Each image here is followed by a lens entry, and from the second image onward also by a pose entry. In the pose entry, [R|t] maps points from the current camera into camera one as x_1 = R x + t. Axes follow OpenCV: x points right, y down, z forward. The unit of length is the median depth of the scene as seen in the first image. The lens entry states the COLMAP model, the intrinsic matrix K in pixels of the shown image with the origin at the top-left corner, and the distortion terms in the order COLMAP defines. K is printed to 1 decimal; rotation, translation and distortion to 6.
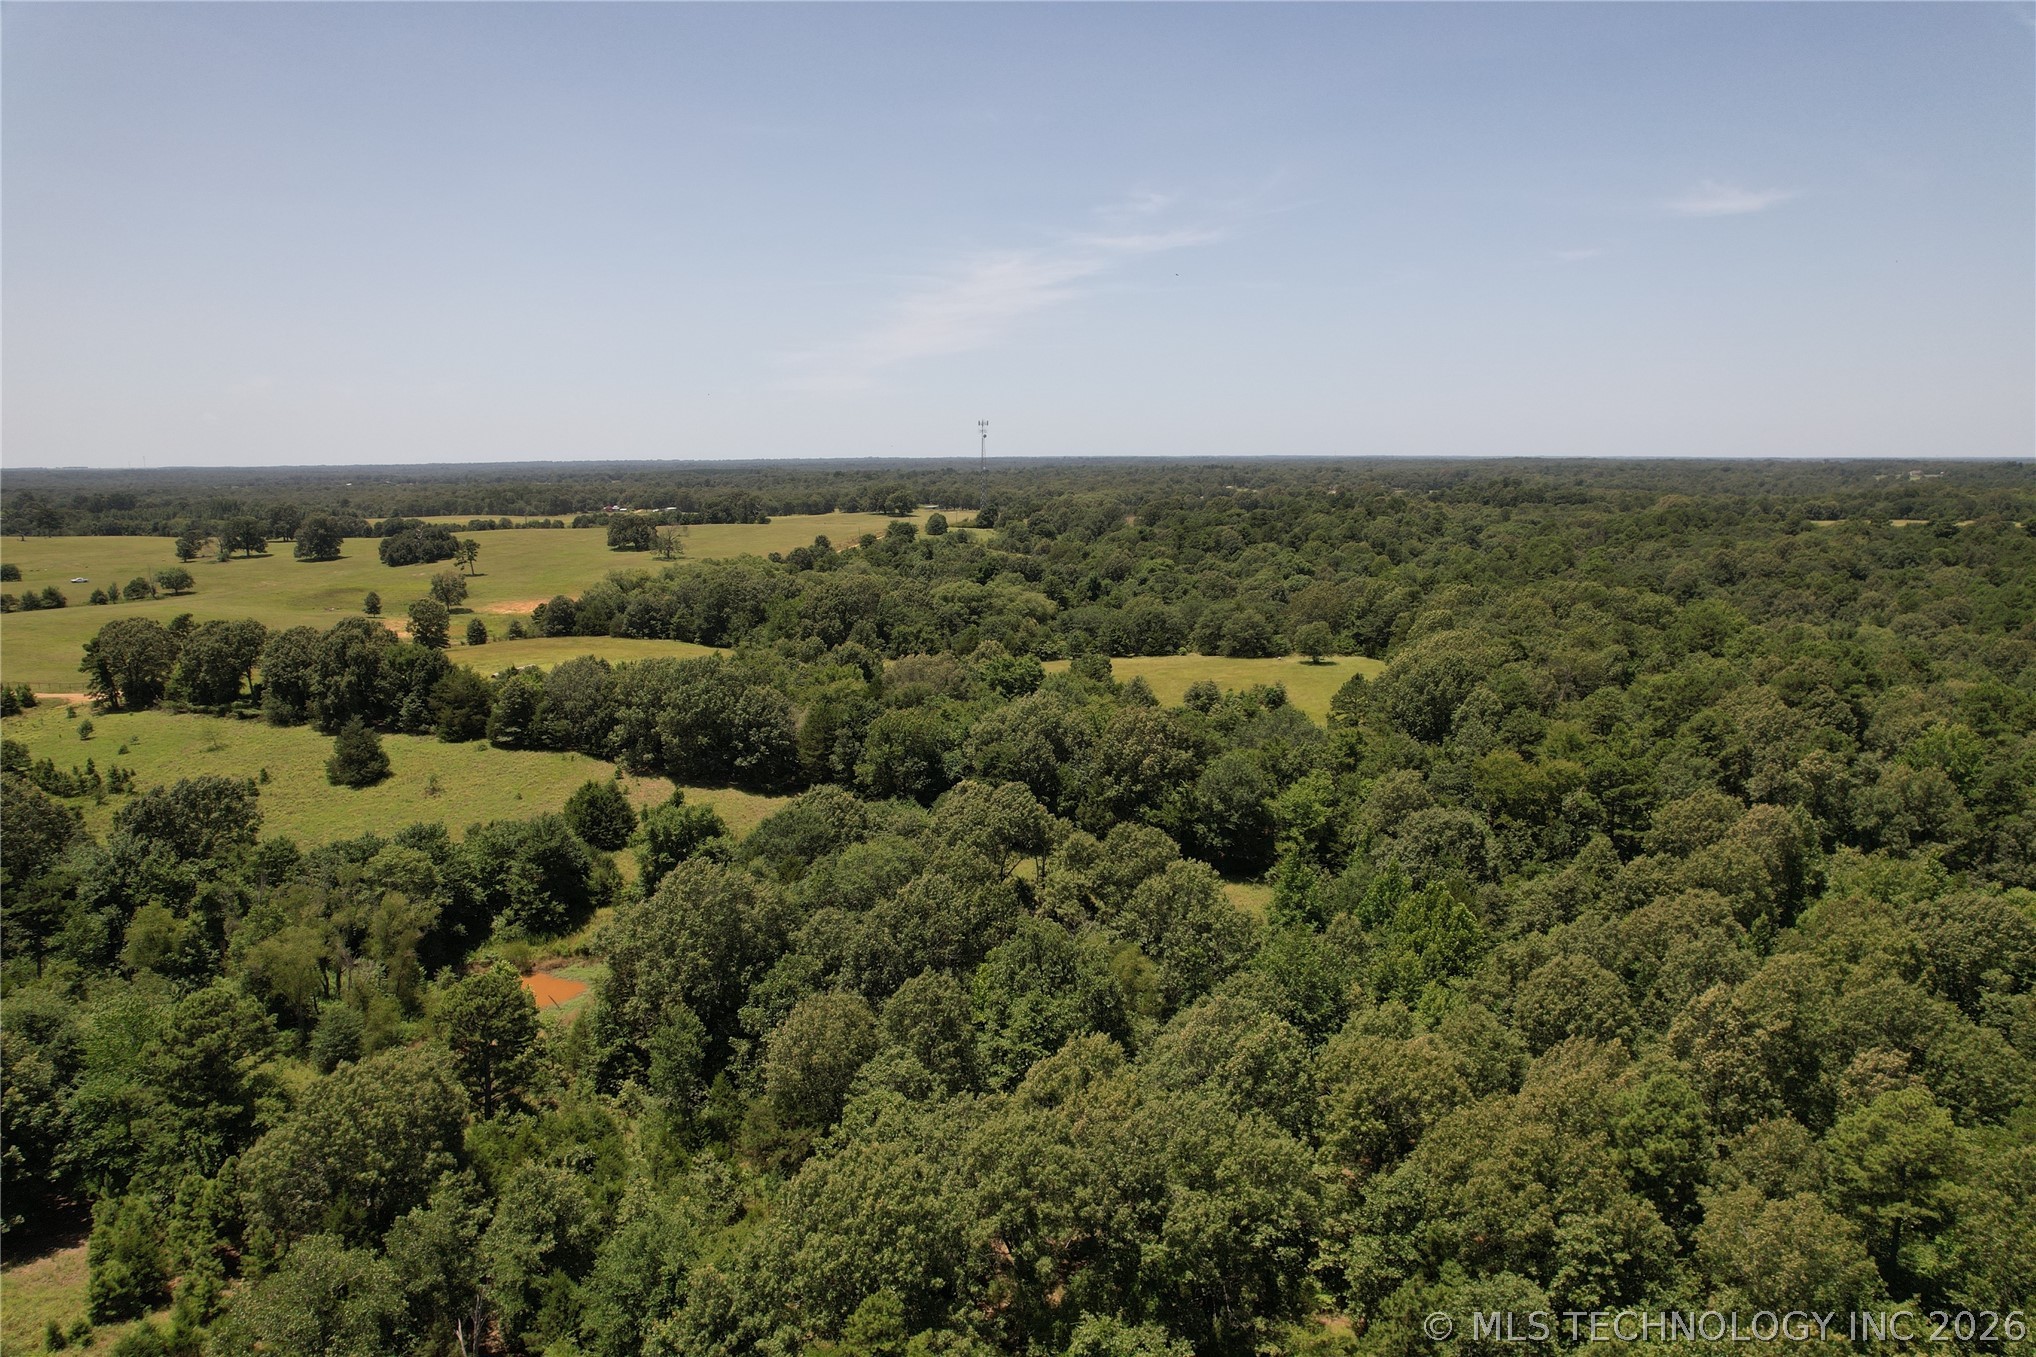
lens RADIAL K [[1301.7, 0, 1024.6], [0, 1301.7, 688.1], [0, 0, 1]] dist [-0.076282, 0.065813]
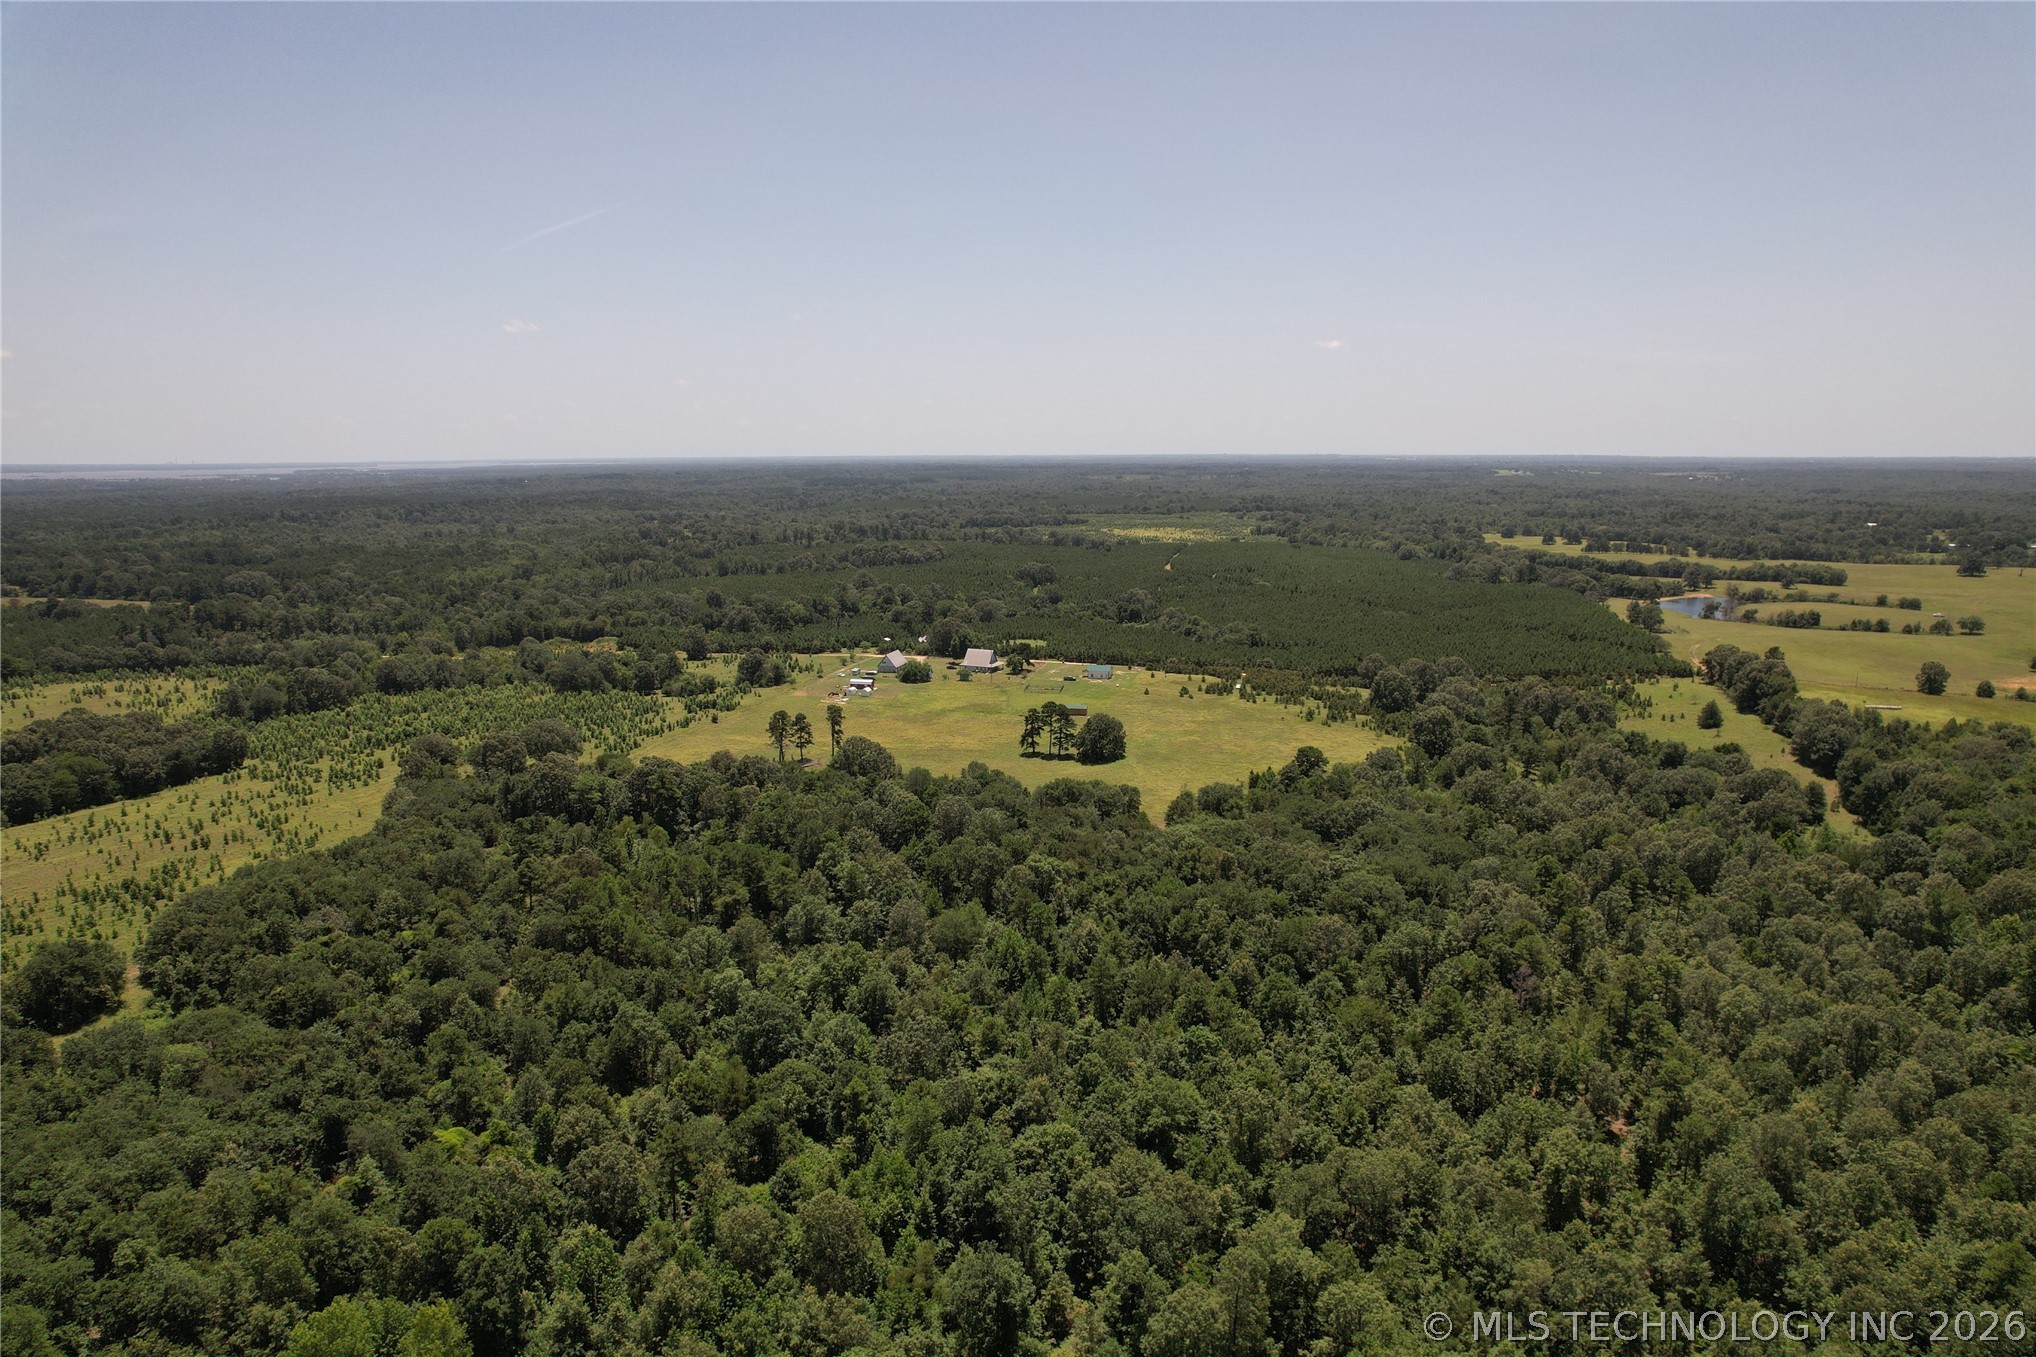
lens RADIAL K [[1300.8, 0, 1025.0], [0, 1300.8, 685.0], [0, 0, 1]] dist [-0.064213, 0.043225]
pose [[0.070473, 0.184271, -0.980346, 3.852559], [-0.174176, 0.969964, 0.169799, -0.418528], [0.982189, 0.158787, 0.100452, -1.102277]]
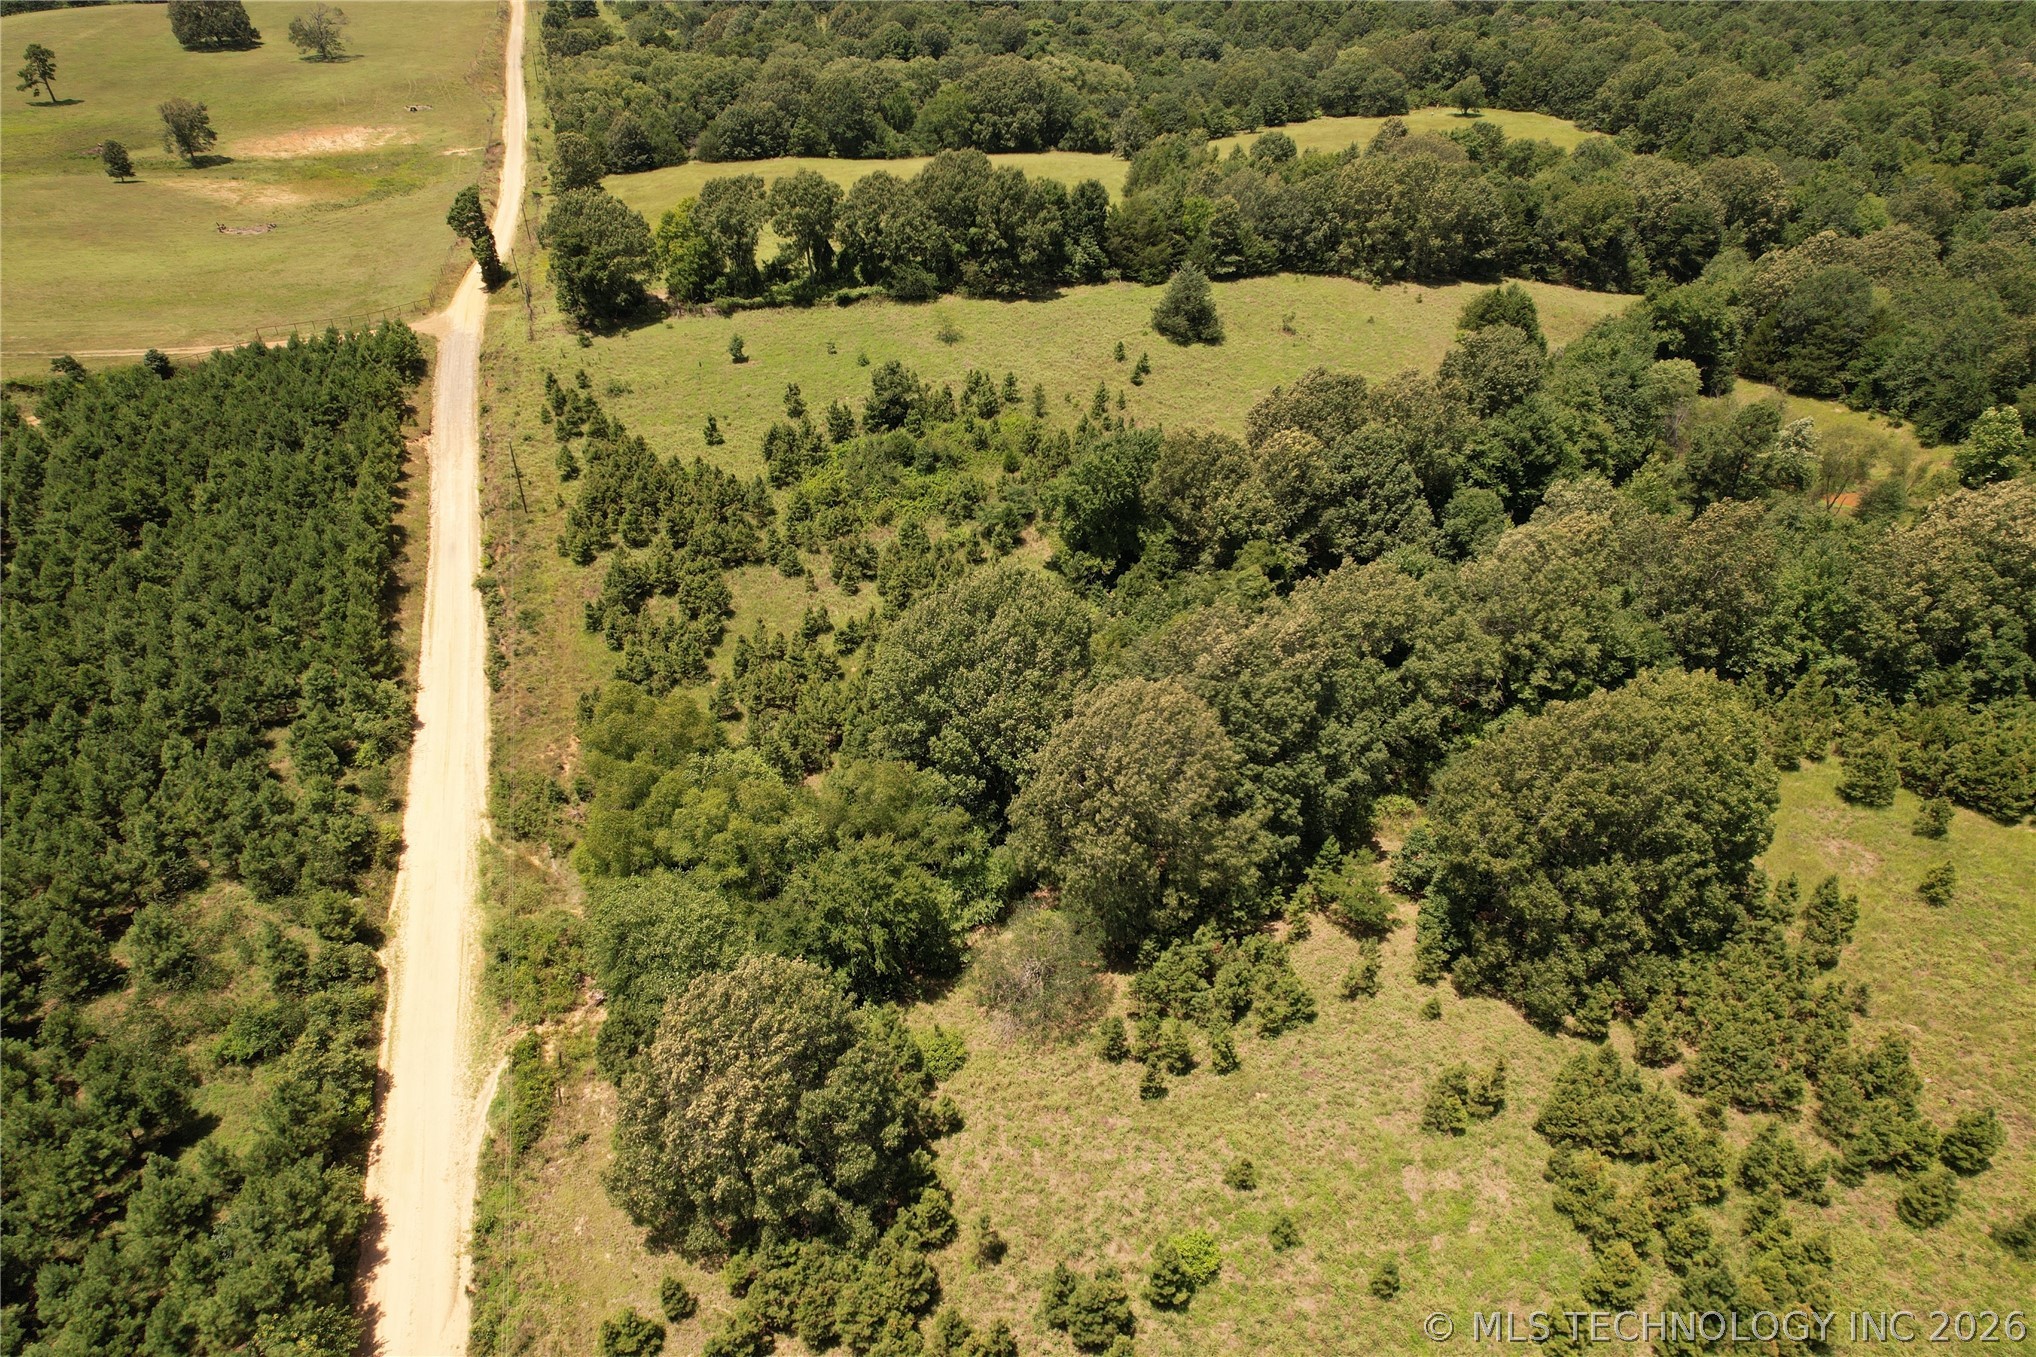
lens RADIAL K [[1303.1, 0, 1018.5], [0, 1303.1, 685.7], [0, 0, 1]] dist [-0.081156, 0.070351]
pose [[0.821236, -0.306488, 0.481287, -2.585127], [0.099471, 0.907476, 0.408159, -0.203234], [-0.561852, -0.287320, 0.775738, 0.664500]]
